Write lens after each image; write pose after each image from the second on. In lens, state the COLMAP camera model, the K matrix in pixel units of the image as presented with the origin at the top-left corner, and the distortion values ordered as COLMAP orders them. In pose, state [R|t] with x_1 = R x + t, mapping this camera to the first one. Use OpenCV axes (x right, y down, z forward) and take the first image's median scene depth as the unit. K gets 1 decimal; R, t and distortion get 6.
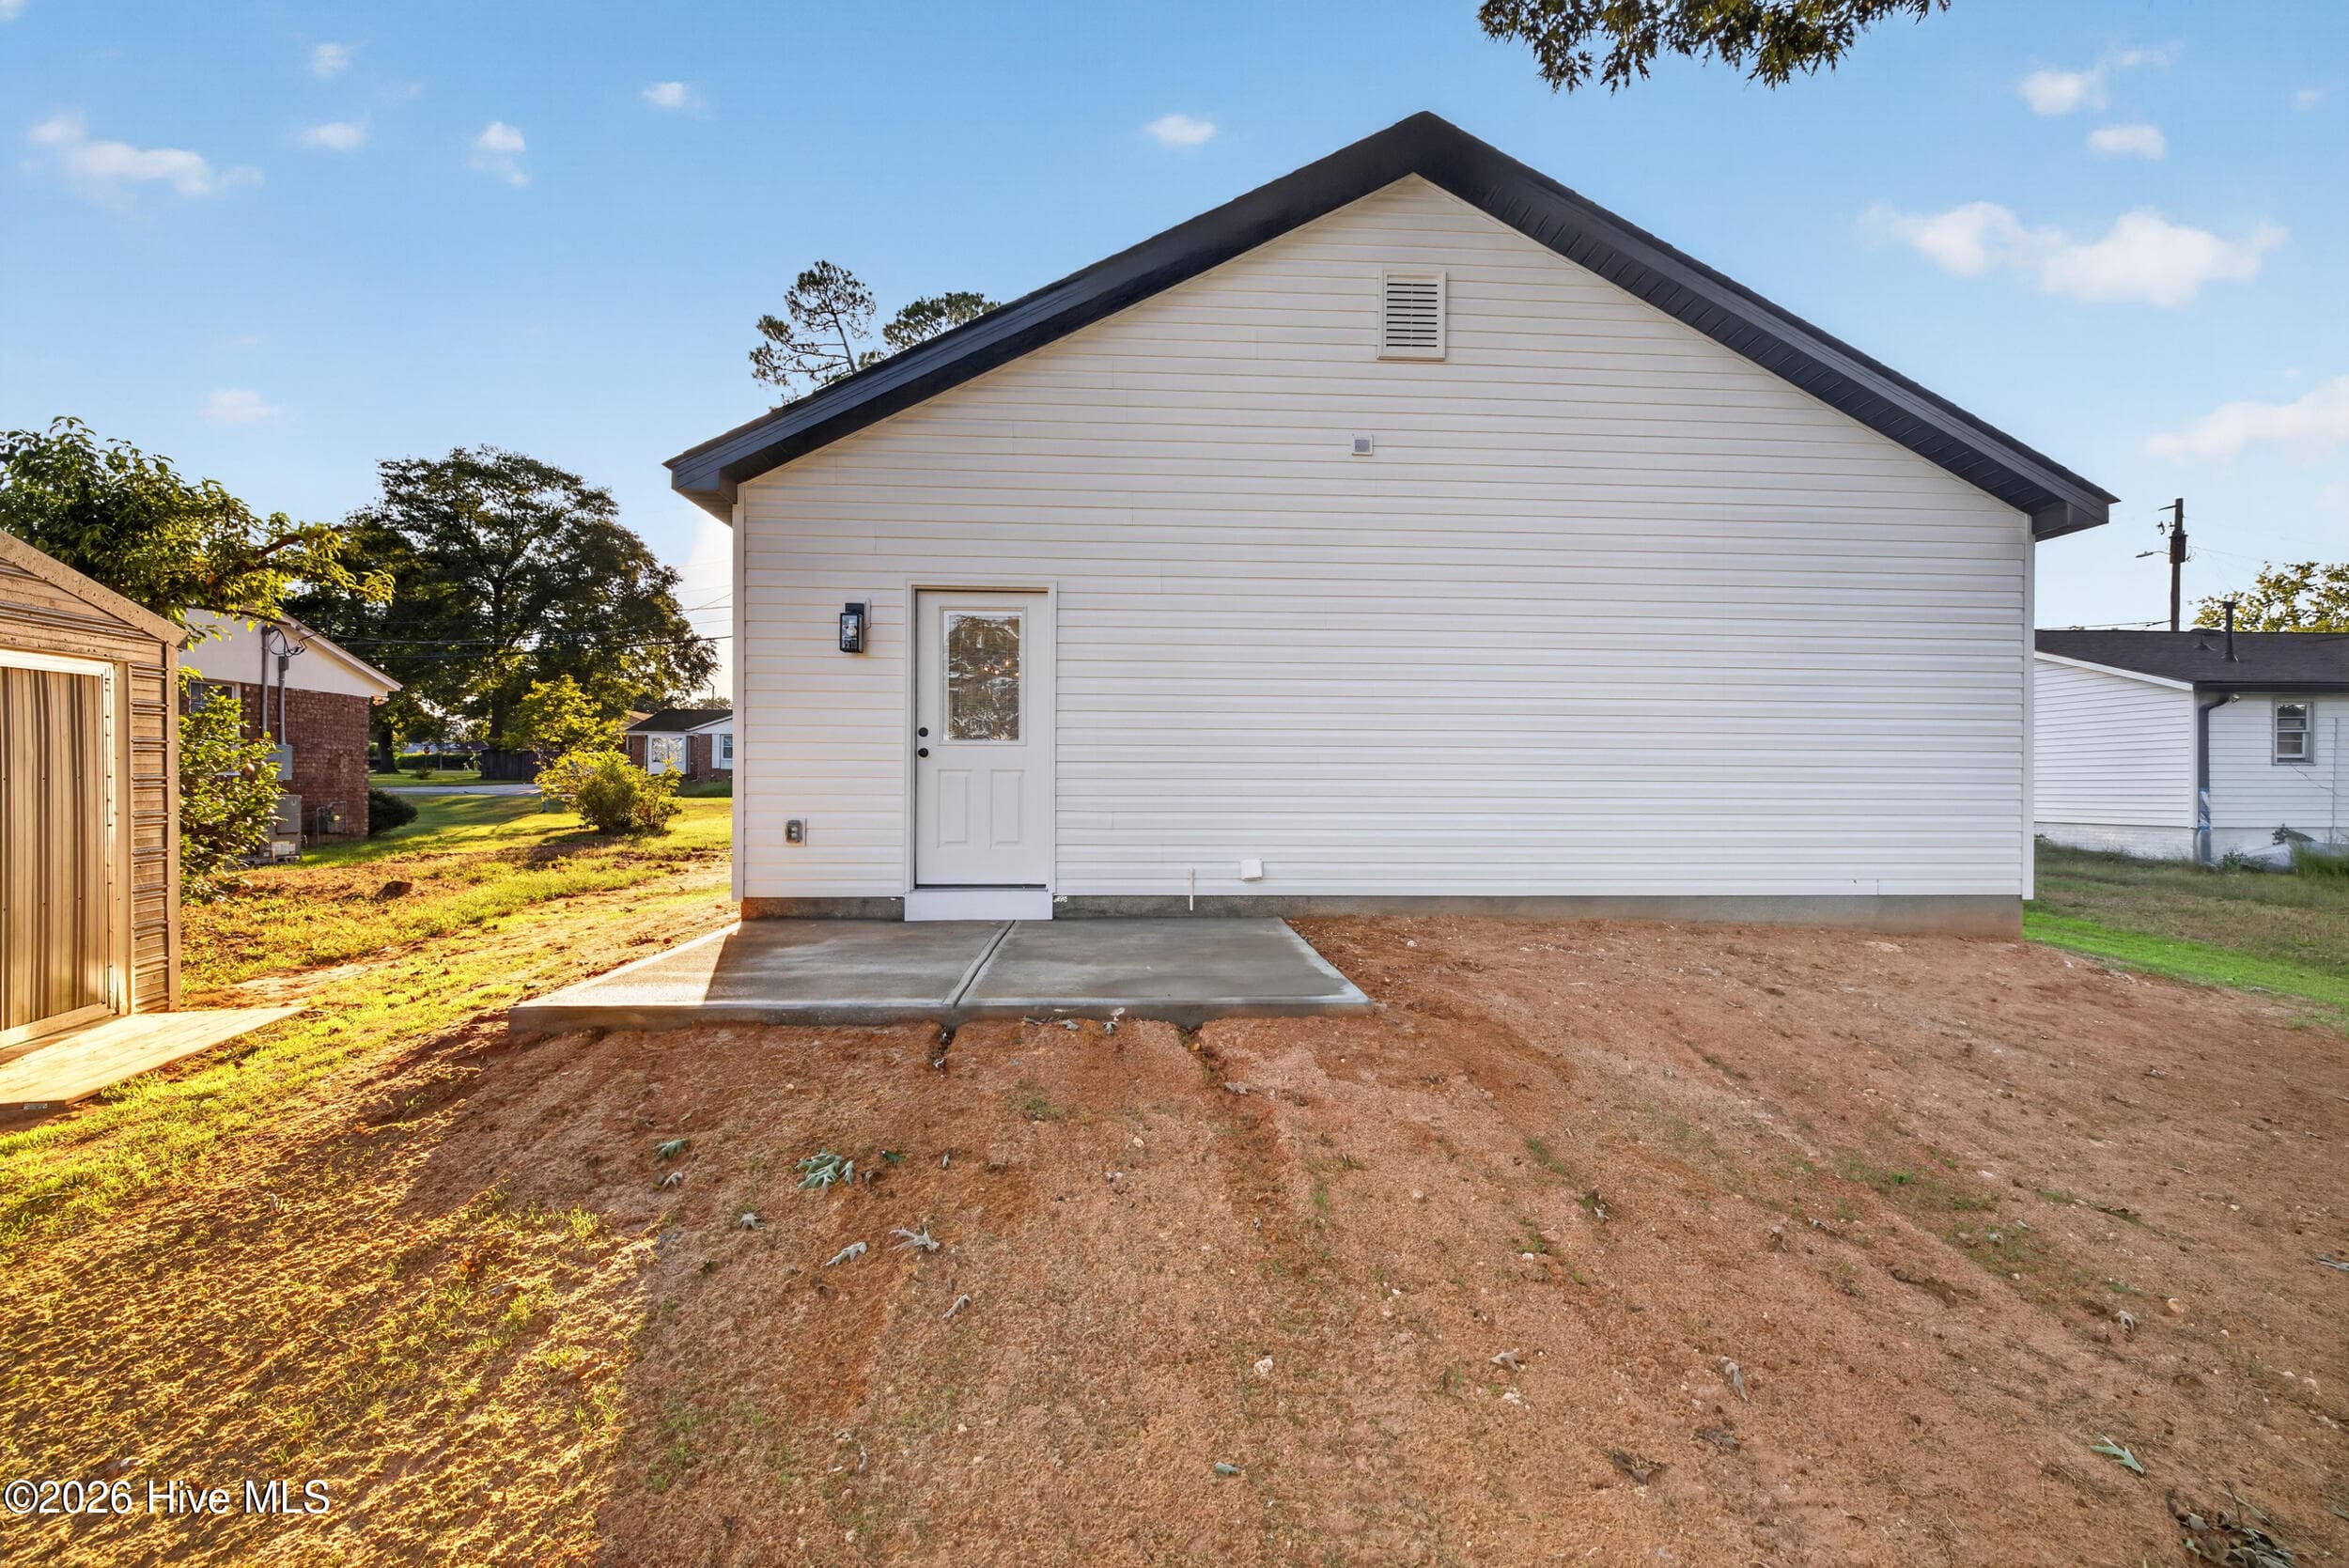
lens RADIAL K [[981.2, 0, 1187.4], [0, 981.2, 784.4], [0, 0, 1]] dist [0.007414, -0.001512]
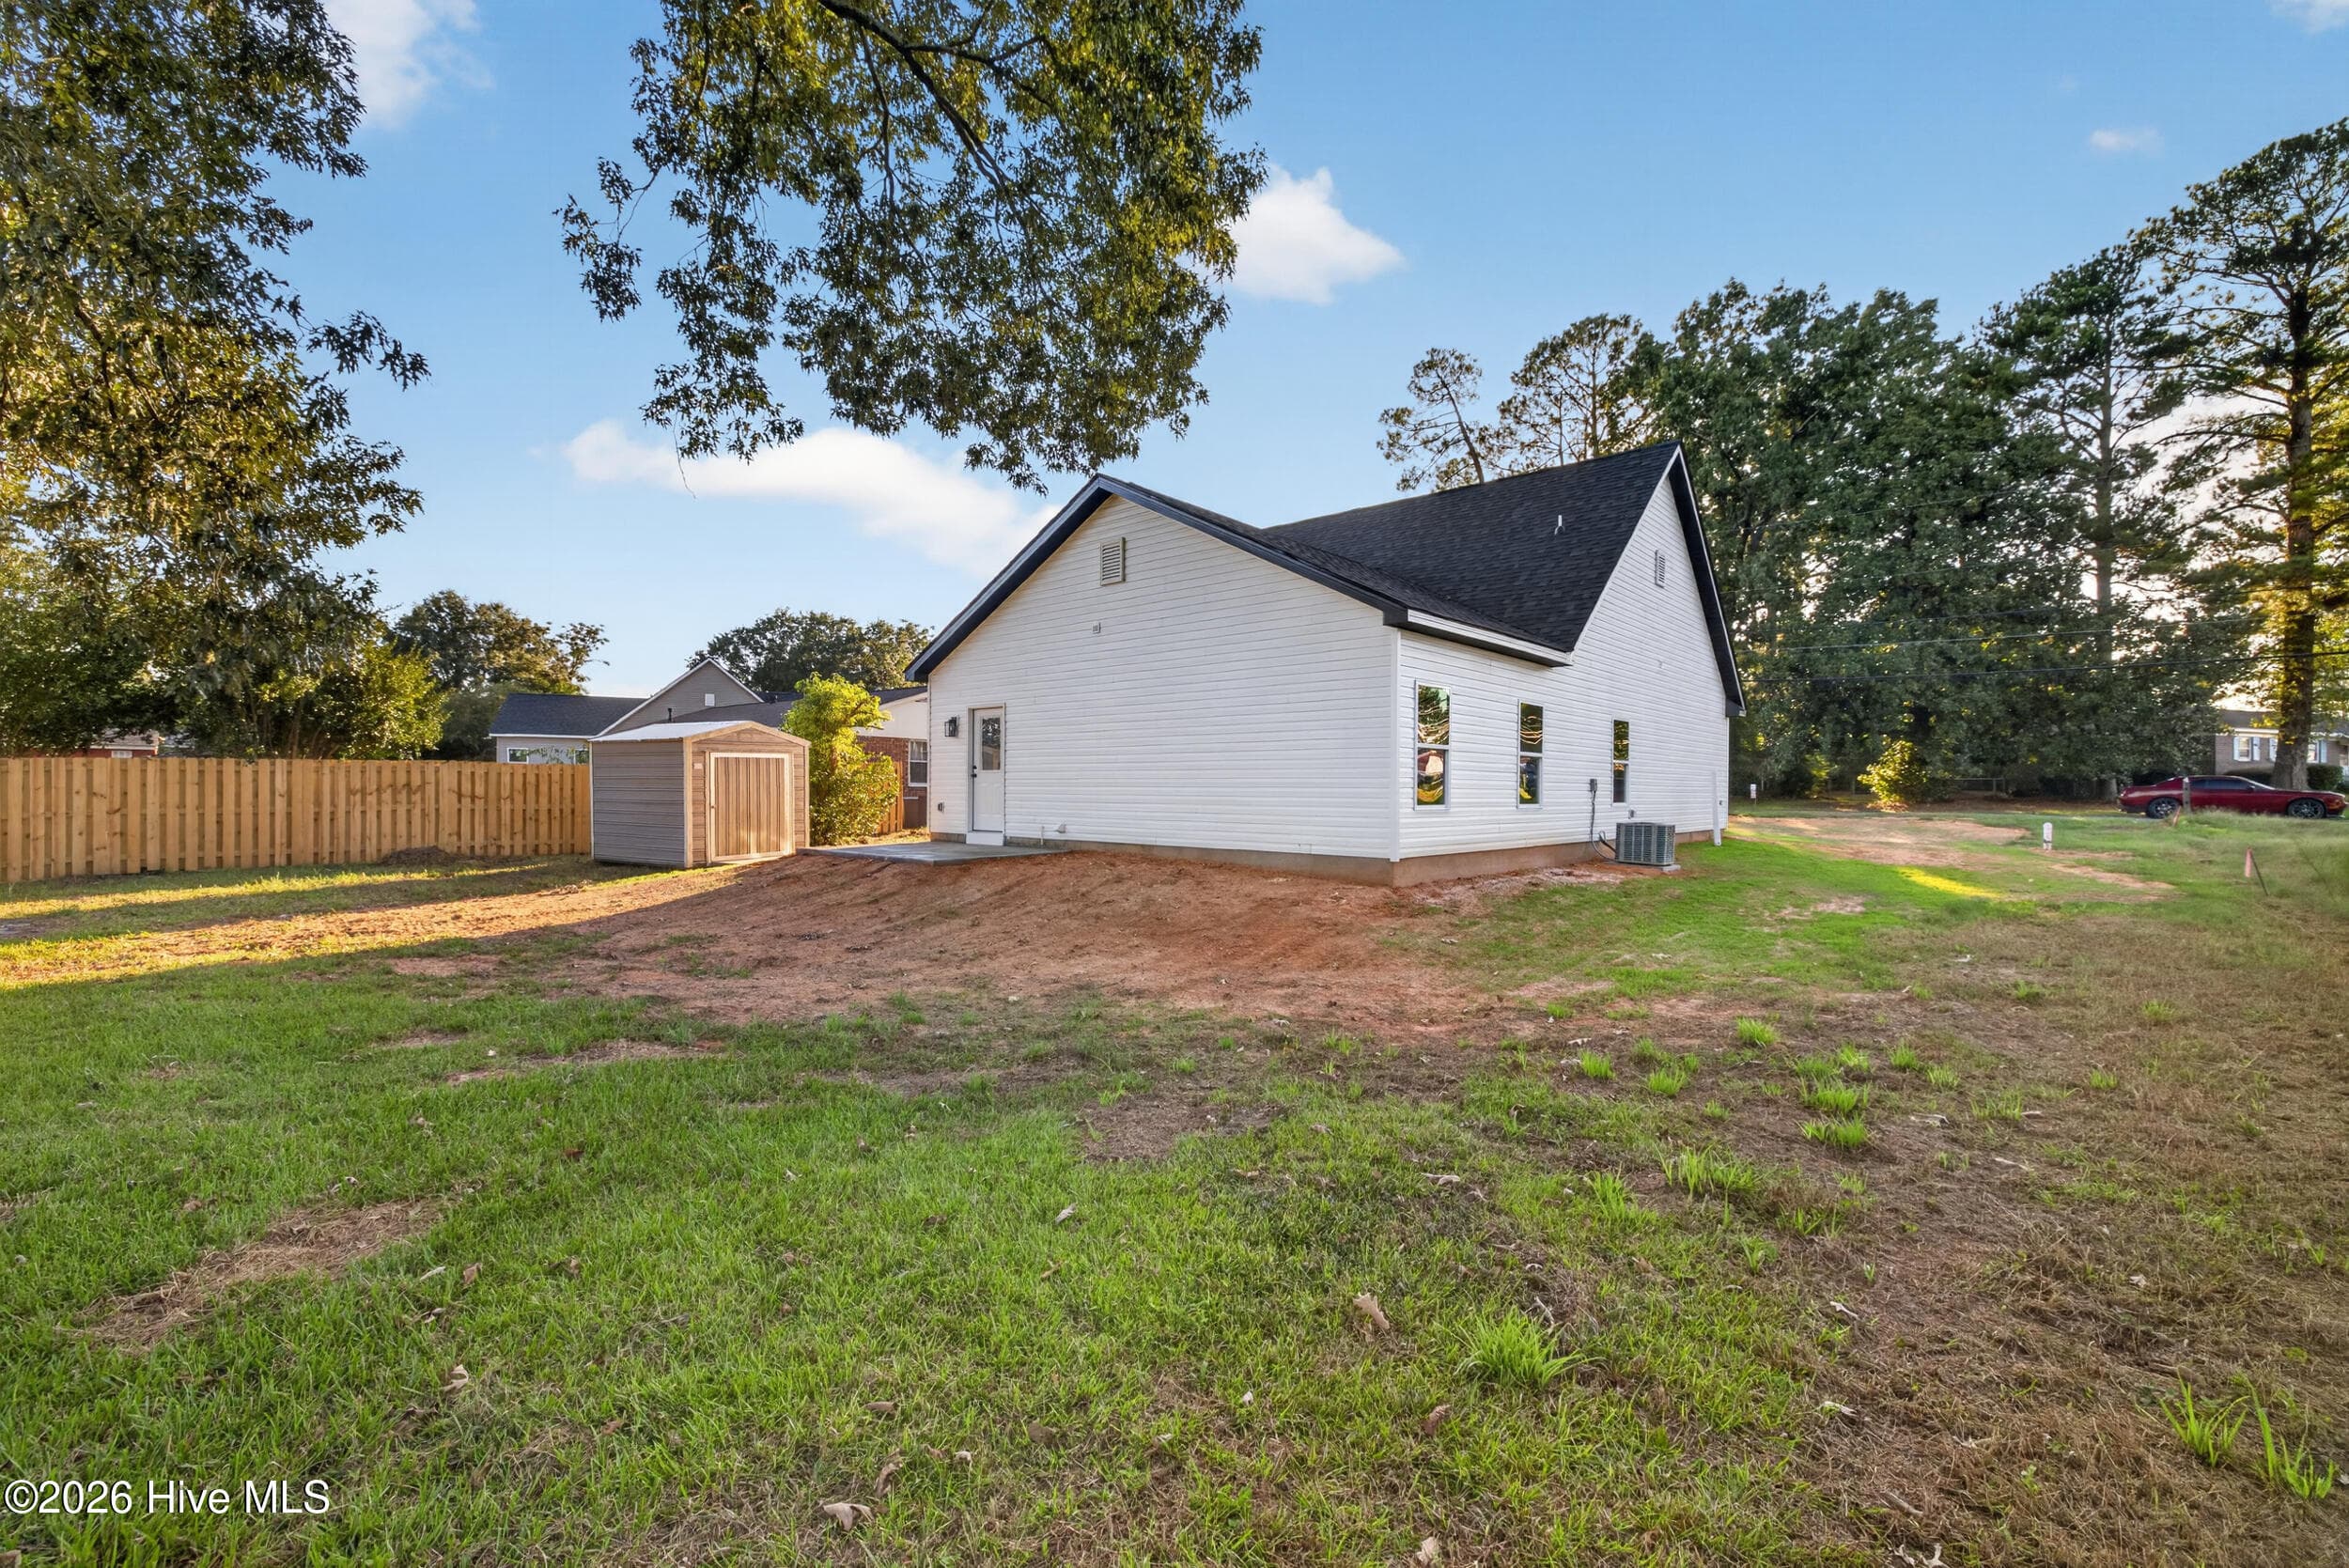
lens RADIAL K [[981.2, 0, 1169.0], [0, 981.2, 796.2], [0, 0, 1]] dist [0.007414, -0.001512]
pose [[0.701256, 0.003391, -0.712901, 1.787791], [-0.001744, 0.999994, 0.003041, 0.009980], [0.712907, -0.000889, 0.701258, -0.368609]]
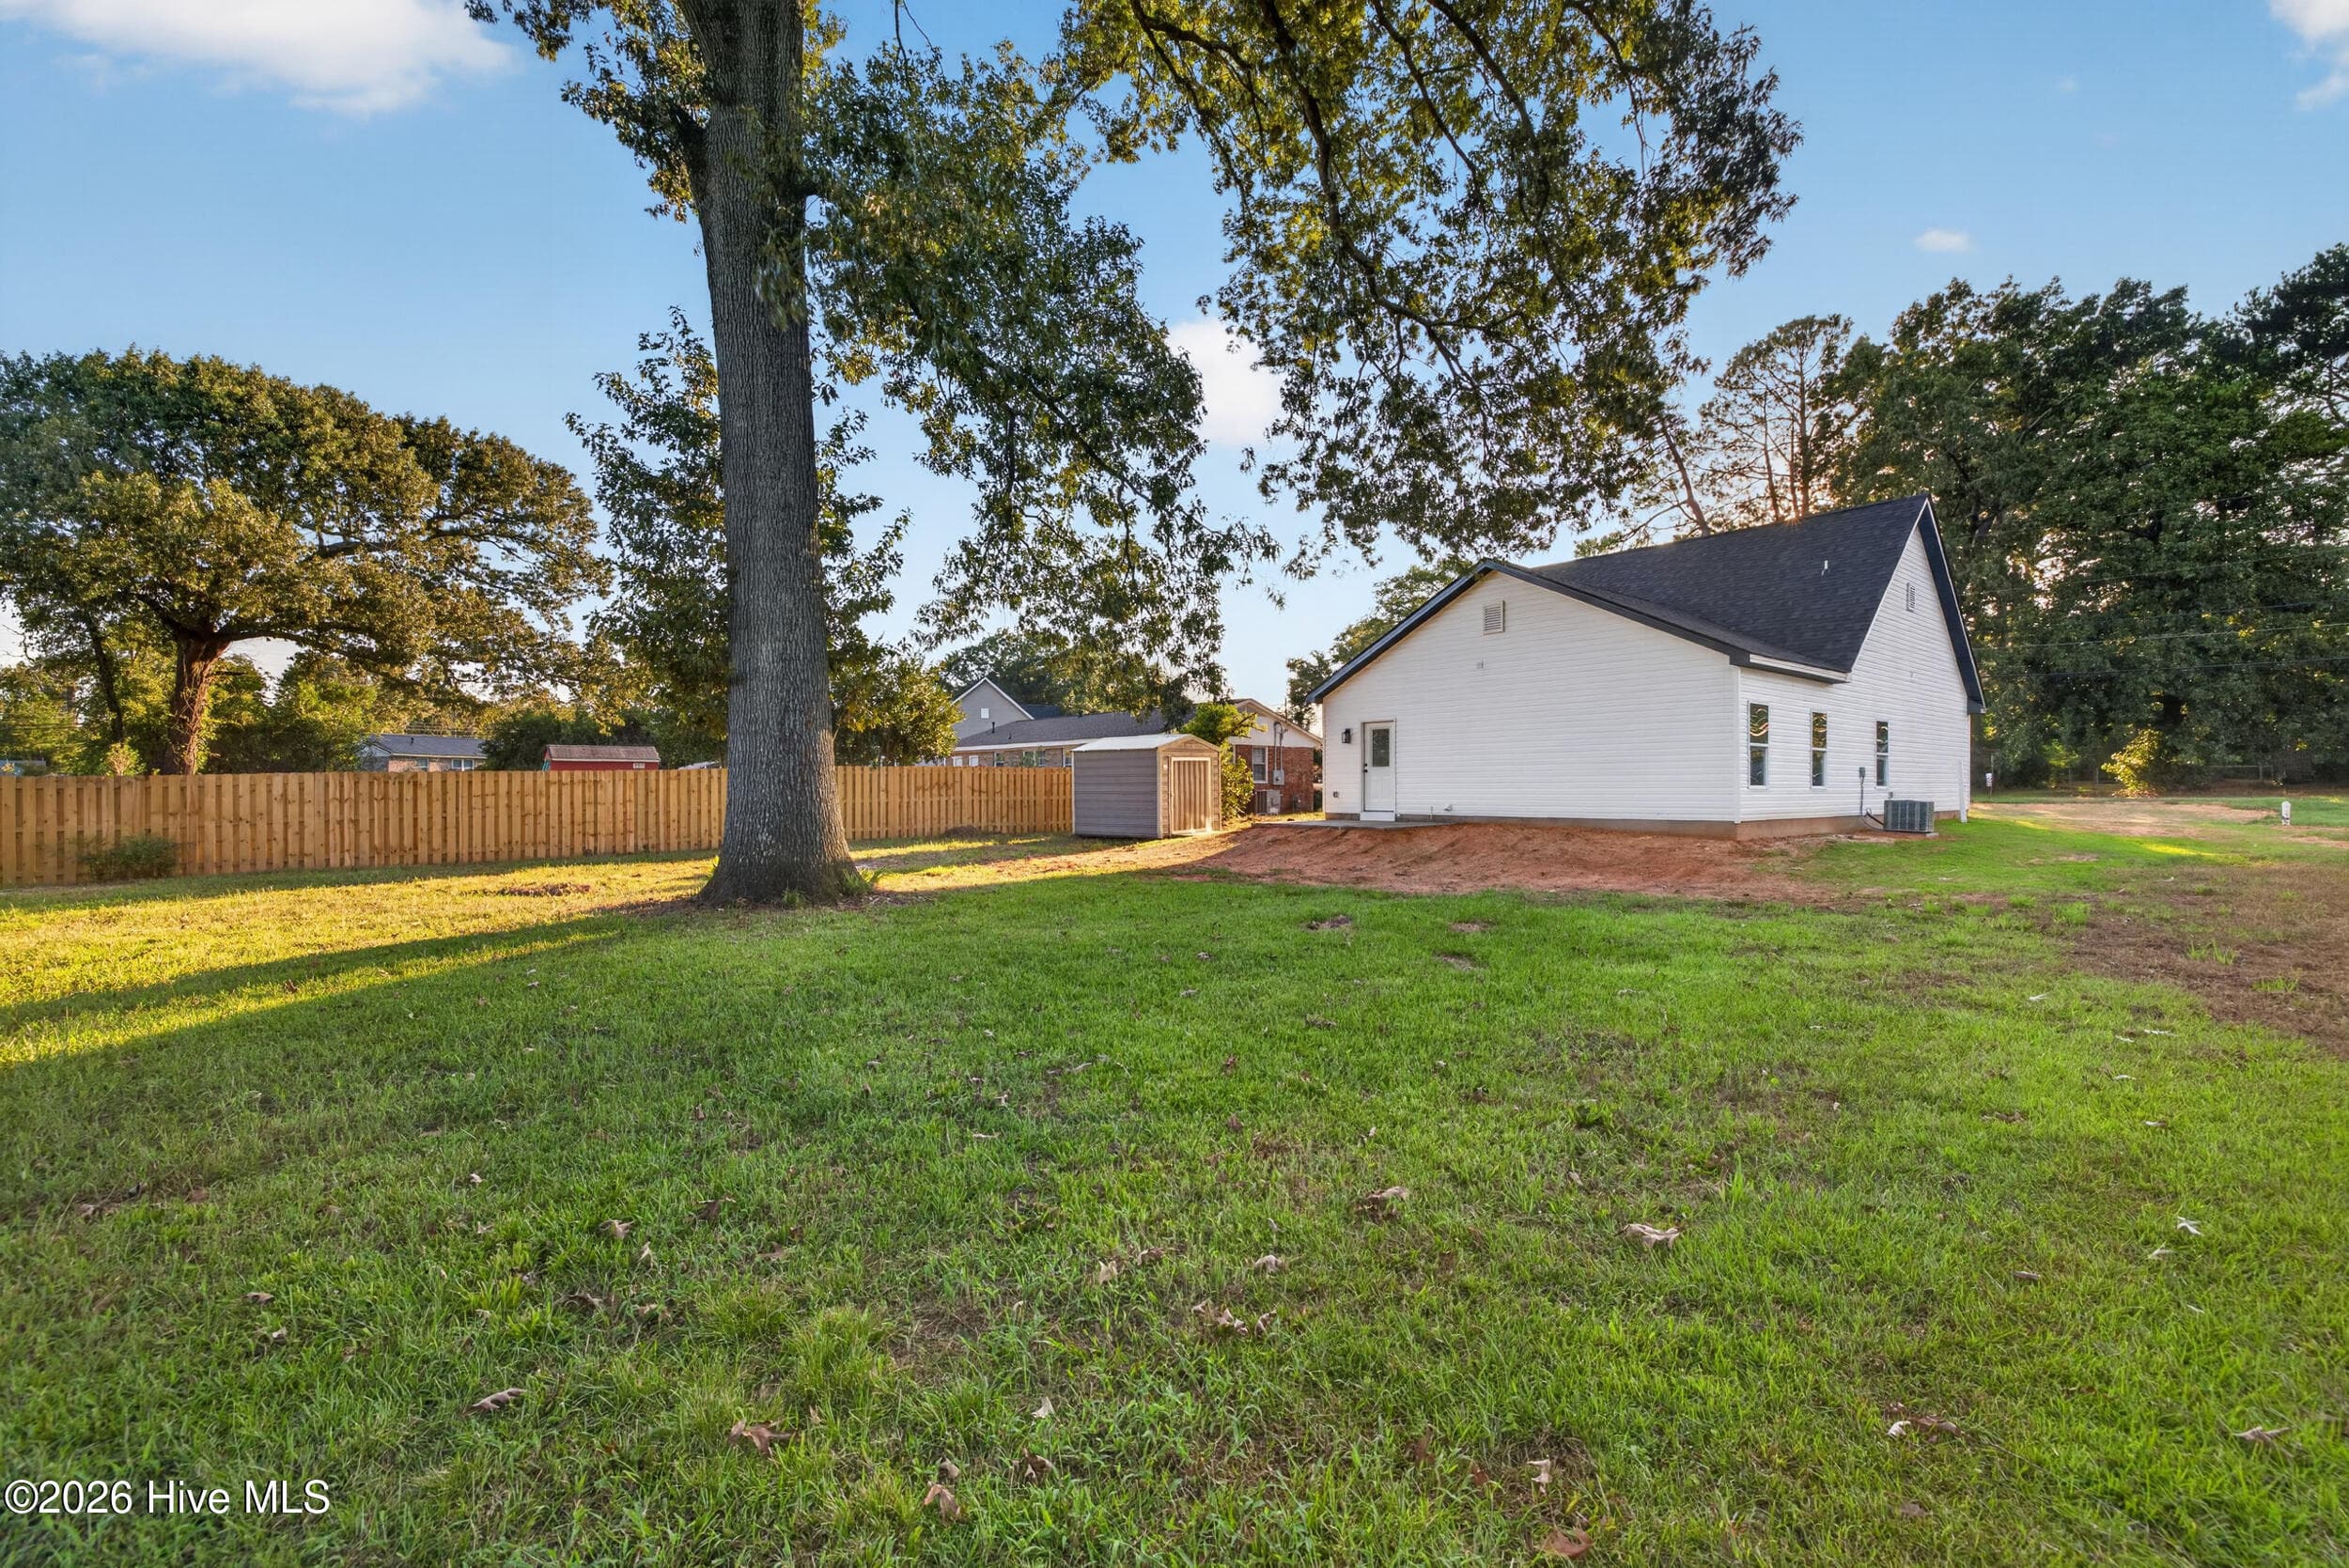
lens RADIAL K [[981.2, 0, 1158.1], [0, 981.2, 792.6], [0, 0, 1]] dist [0.007414, -0.001512]
pose [[0.582650, -0.005408, -0.812705, 2.027421], [0.006919, 0.999975, -0.001694, 0.040867], [0.812694, -0.004636, 0.582673, -1.528341]]
